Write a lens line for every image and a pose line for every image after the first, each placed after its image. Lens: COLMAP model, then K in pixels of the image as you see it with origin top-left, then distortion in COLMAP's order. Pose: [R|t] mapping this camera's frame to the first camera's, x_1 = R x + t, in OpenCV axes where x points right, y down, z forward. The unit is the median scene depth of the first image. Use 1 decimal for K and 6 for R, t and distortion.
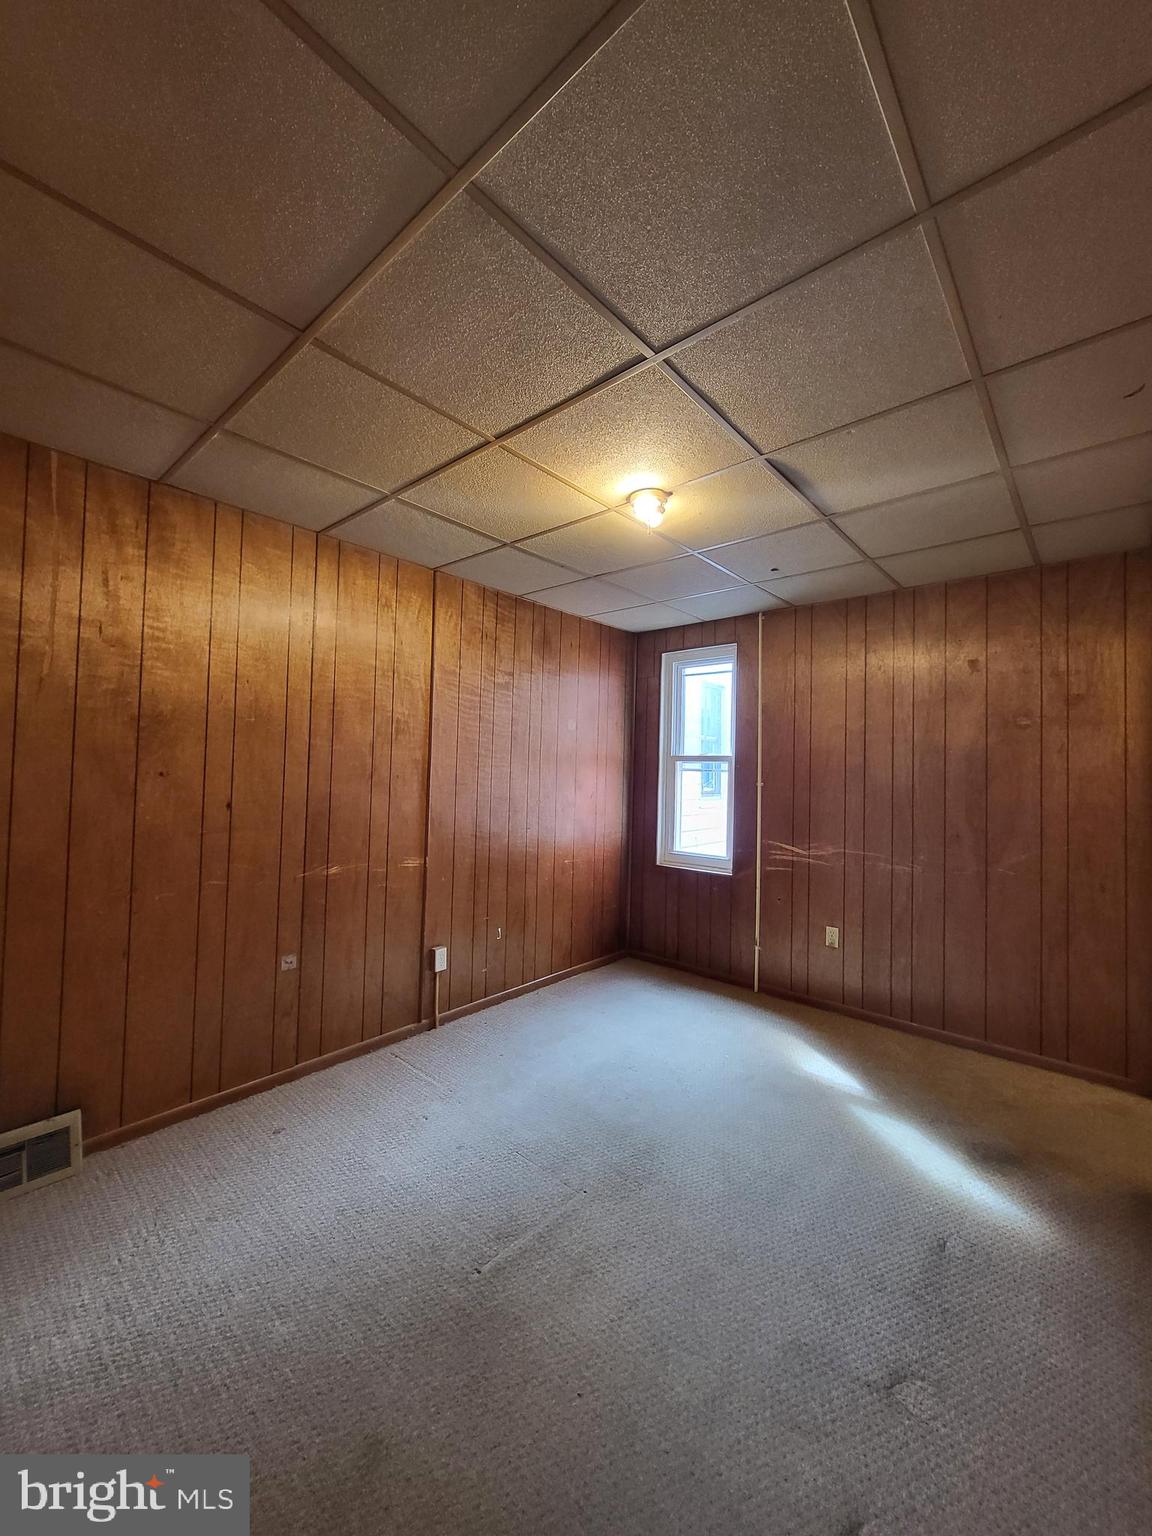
lens RADIAL K [[603.0, 0, 582.0], [0, 603.0, 760.6], [0, 0, 1]] dist [-0.001409, -0.000584]
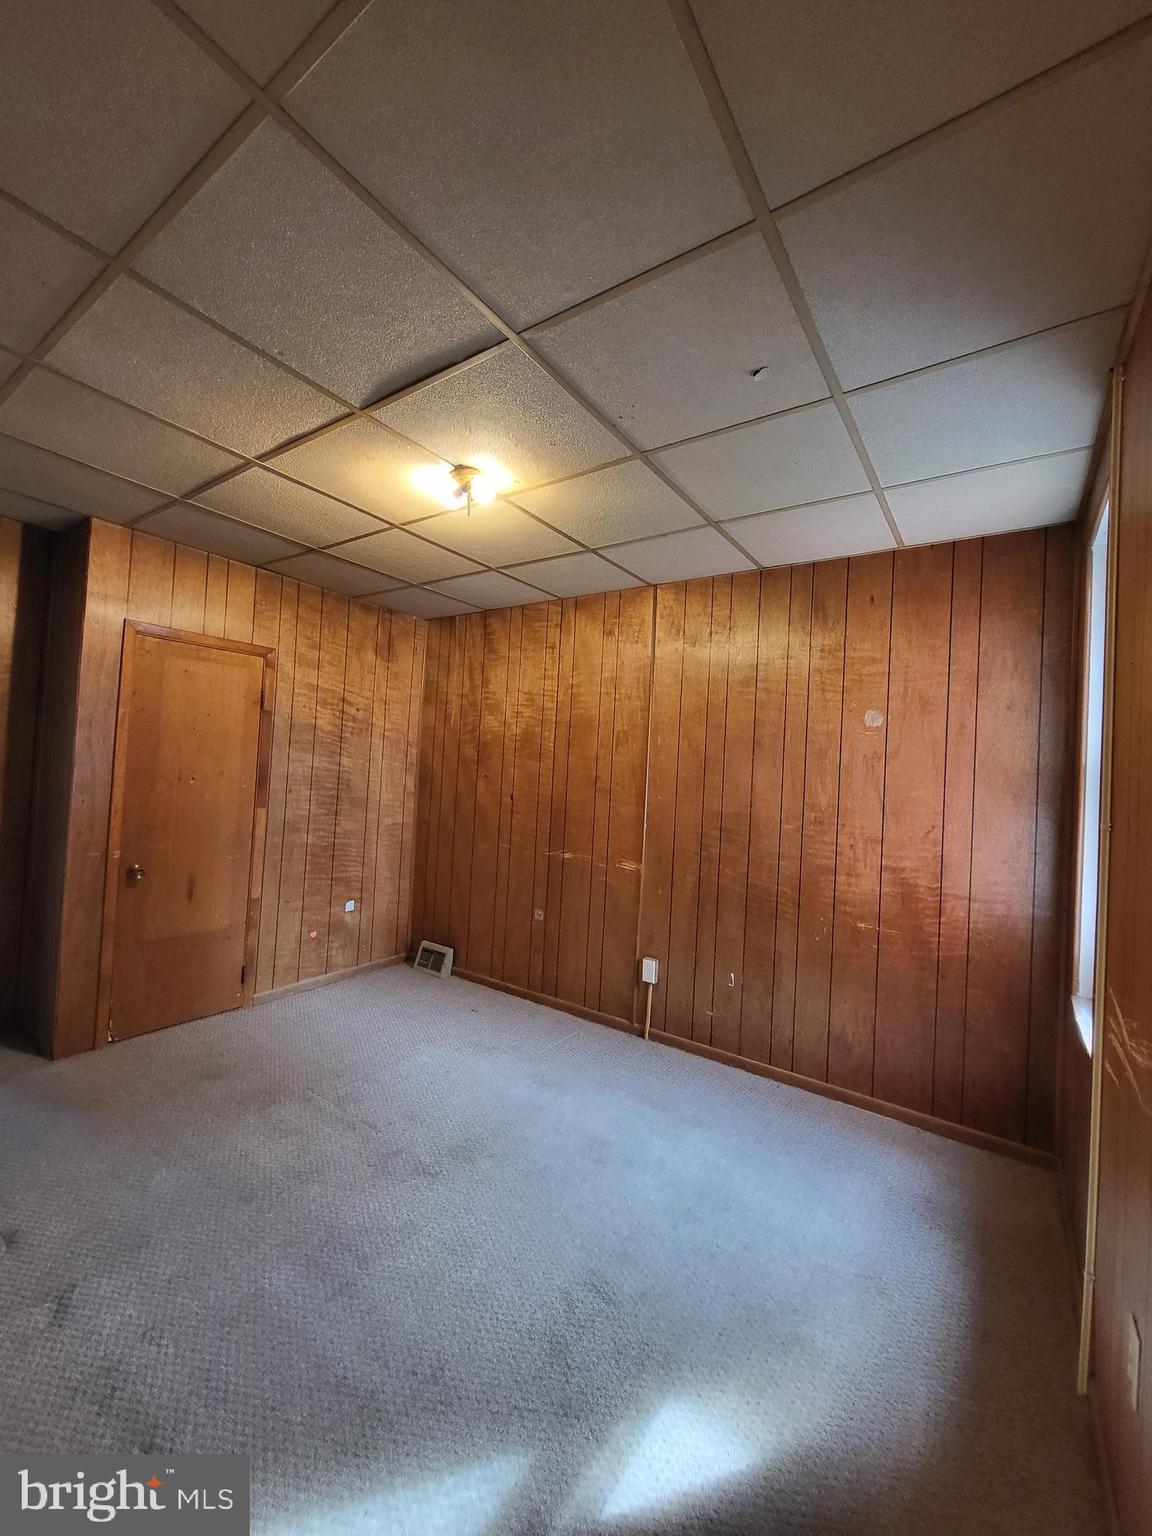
lens RADIAL K [[603.0, 0, 583.5], [0, 603.0, 762.0], [0, 0, 1]] dist [-0.001409, -0.000584]
pose [[0.116038, -0.034105, -0.992659, 0.894861], [-0.032384, 0.998749, -0.038099, 0.033976], [0.992717, 0.036568, 0.114789, 0.916718]]
